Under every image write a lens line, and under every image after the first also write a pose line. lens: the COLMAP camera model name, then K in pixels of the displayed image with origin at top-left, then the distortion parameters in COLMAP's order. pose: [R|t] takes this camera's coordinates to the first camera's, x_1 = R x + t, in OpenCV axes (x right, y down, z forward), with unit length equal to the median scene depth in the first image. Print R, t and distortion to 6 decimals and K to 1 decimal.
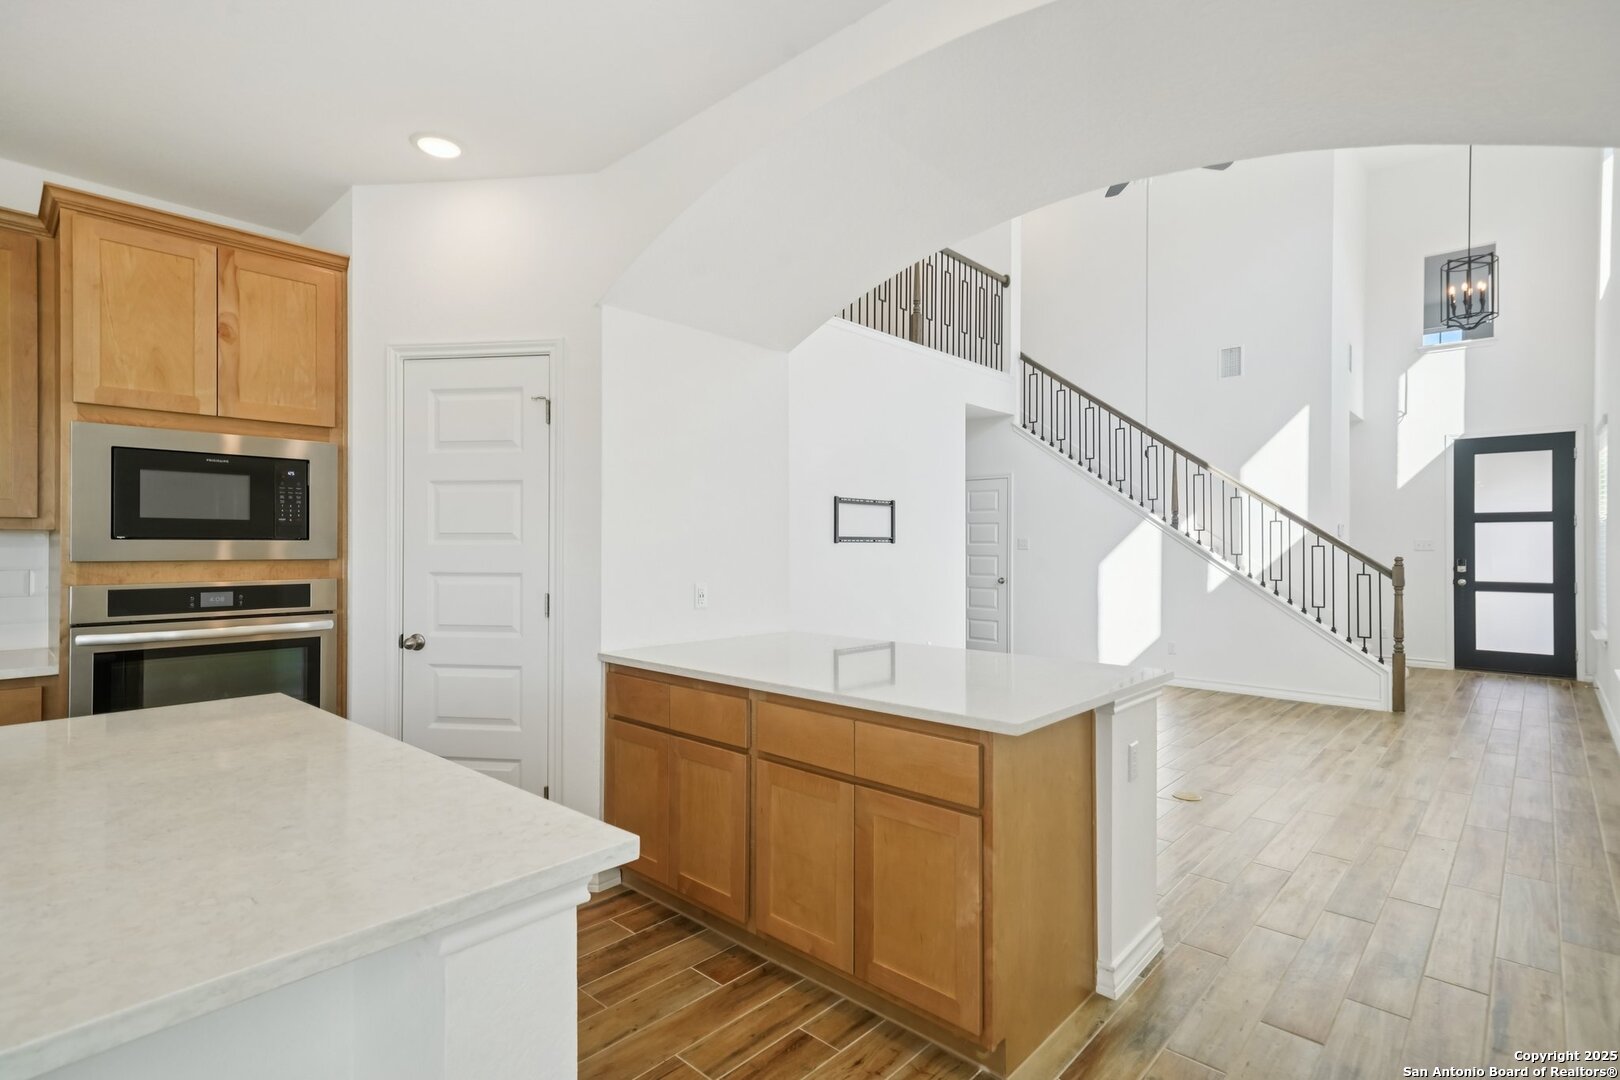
lens RADIAL K [[783.9, 0, 804.9], [0, 783.9, 550.3], [0, 0, 1]] dist [0.001067, 0.000063]
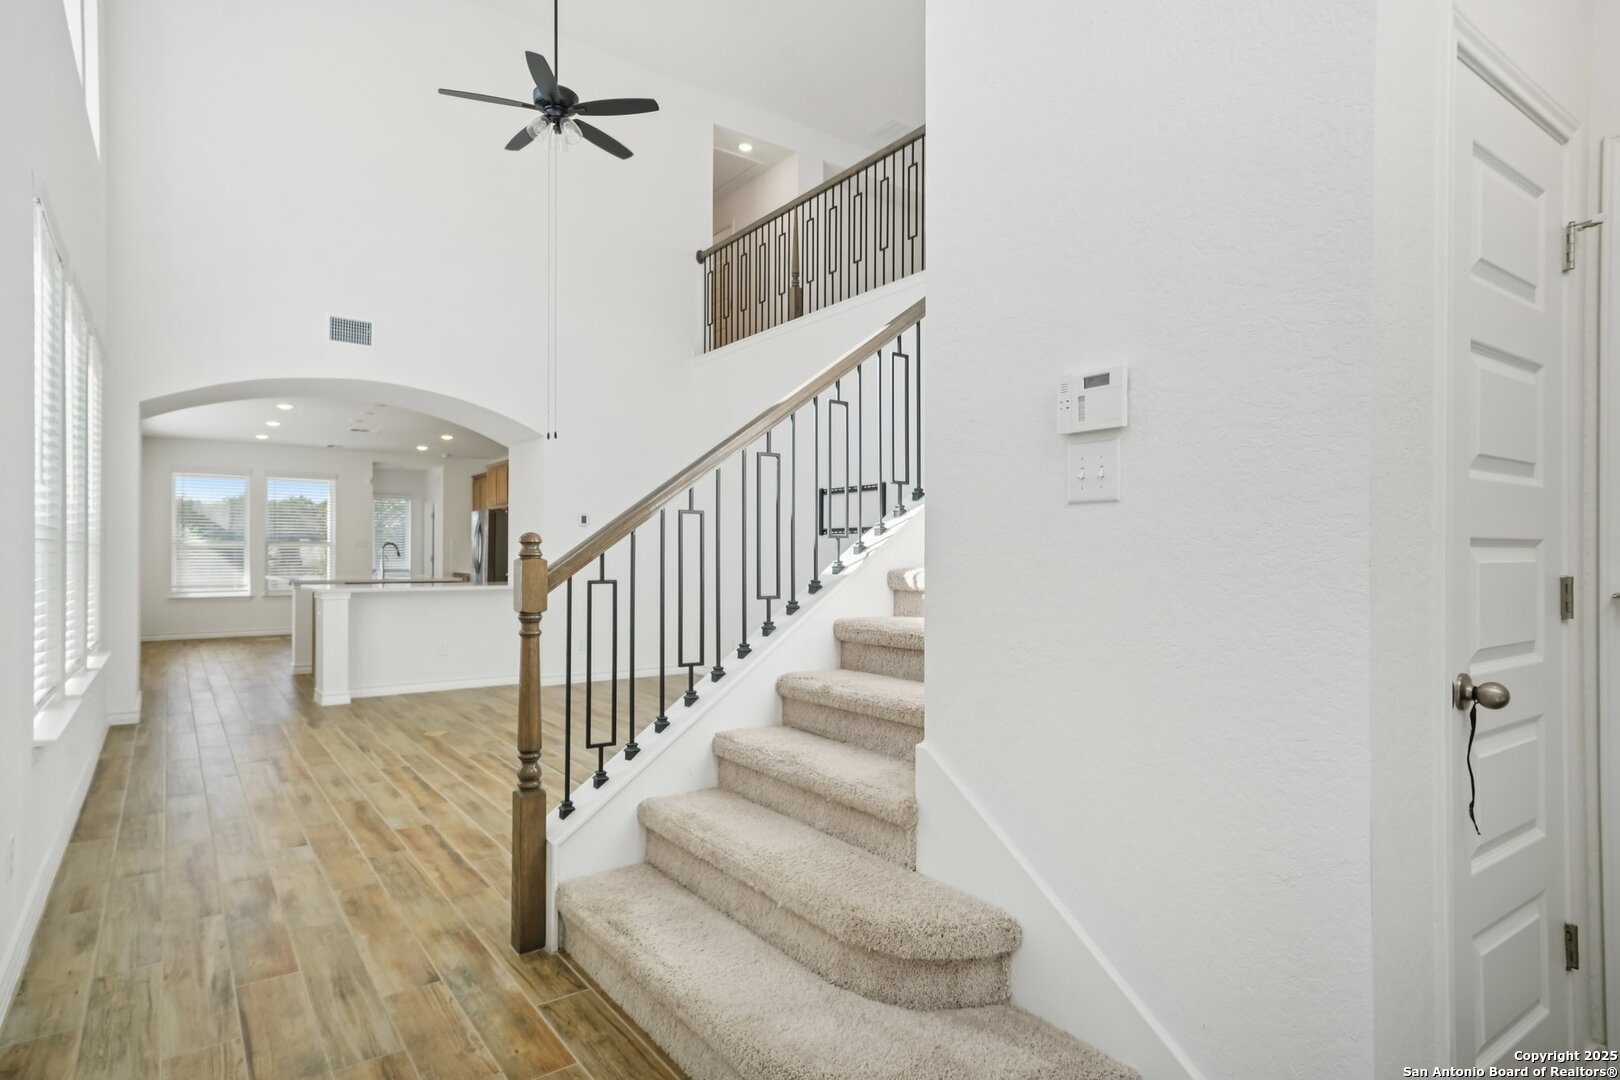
lens RADIAL K [[895.1, 0, 807.1], [0, 895.1, 545.5], [0, 0, 1]] dist [0.001118, 0.000045]
pose [[-0.195247, -0.003433, -0.980748, 1.191663], [0.011189, 0.999921, -0.005728, 0.008975], [0.980690, -0.012092, -0.195193, 1.235369]]
